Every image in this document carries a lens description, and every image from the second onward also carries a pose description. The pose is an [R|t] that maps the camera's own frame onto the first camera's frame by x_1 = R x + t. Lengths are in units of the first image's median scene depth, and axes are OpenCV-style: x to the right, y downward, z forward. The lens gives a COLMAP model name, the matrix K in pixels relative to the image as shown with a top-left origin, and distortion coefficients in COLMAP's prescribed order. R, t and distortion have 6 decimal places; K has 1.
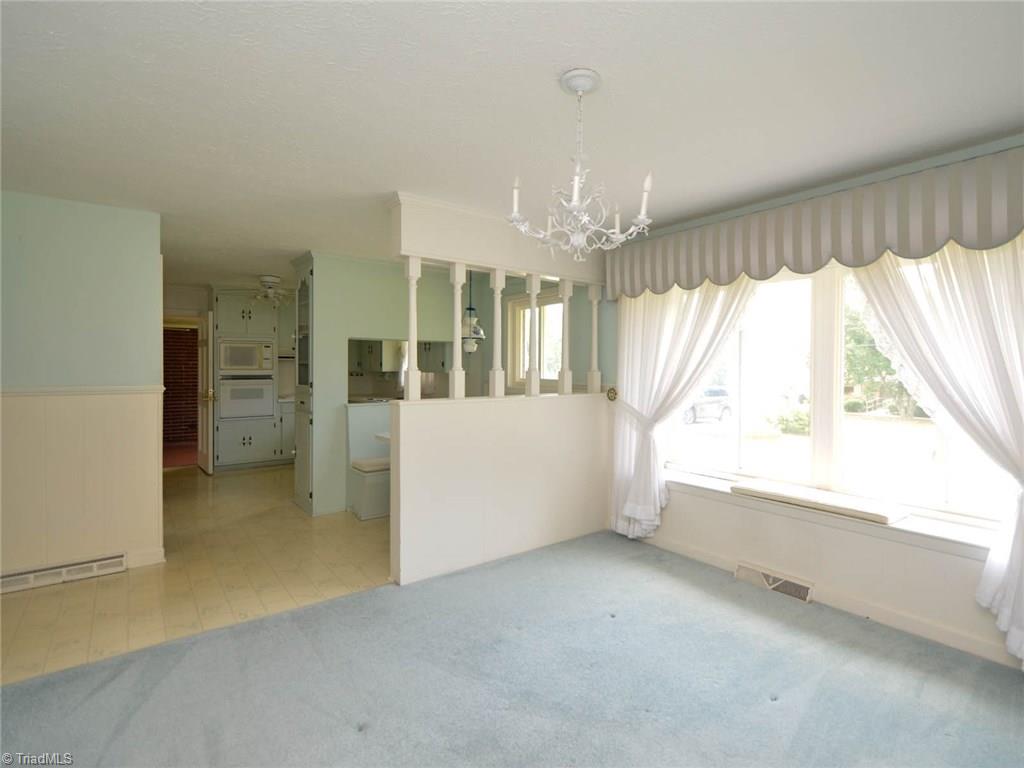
lens RADIAL K [[512.1, 0, 515.3], [0, 512.1, 360.8], [0, 0, 1]] dist [-0.006833, -0.001074]
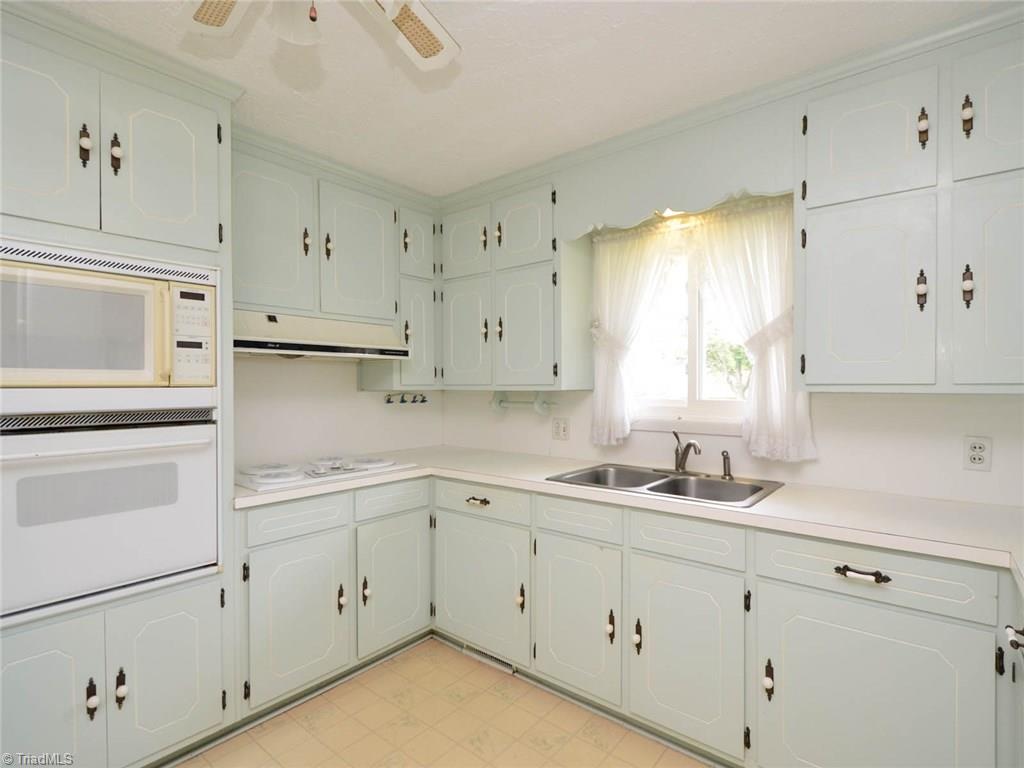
lens RADIAL K [[512.1, 0, 514.0], [0, 512.1, 379.5], [0, 0, 1]] dist [-0.006833, -0.001074]
pose [[0.971372, -0.003833, 0.237531, -0.404737], [0.003266, 0.999991, 0.002780, 0.013305], [-0.237540, -0.001925, 0.971376, 0.742079]]
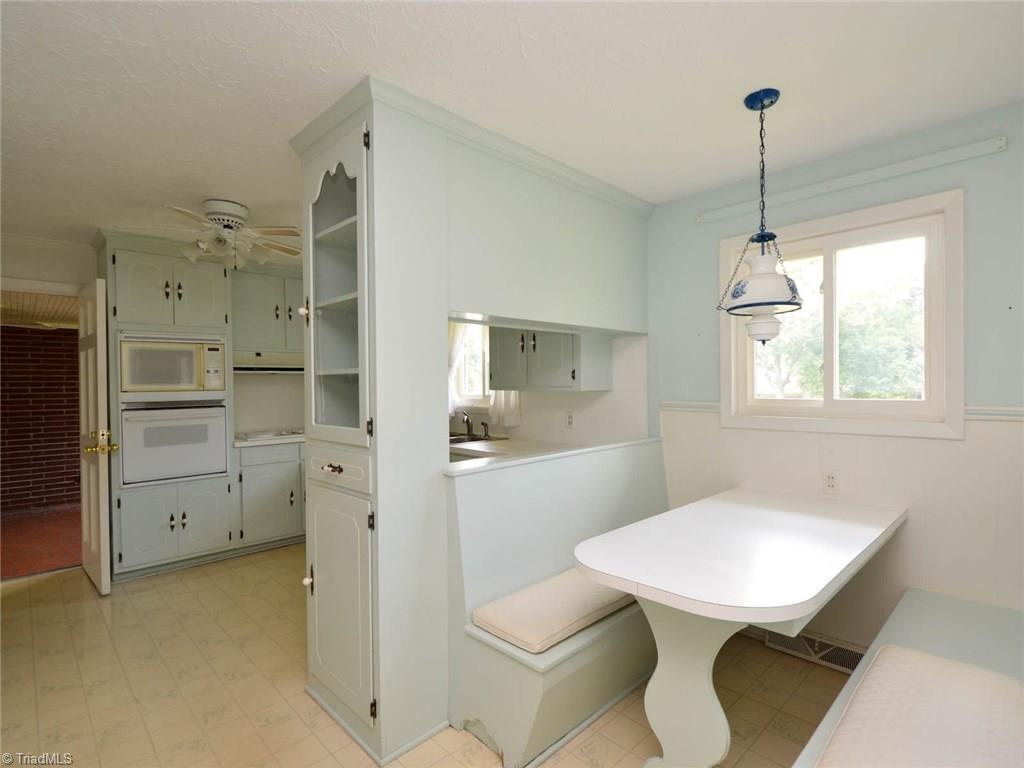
lens RADIAL K [[512.1, 0, 517.9], [0, 512.1, 383.0], [0, 0, 1]] dist [-0.006833, -0.001074]
pose [[0.991610, -0.011417, 0.128758, -0.235115], [0.010730, 0.999924, 0.006025, 0.009352], [-0.128817, -0.004593, 0.991658, 0.415999]]
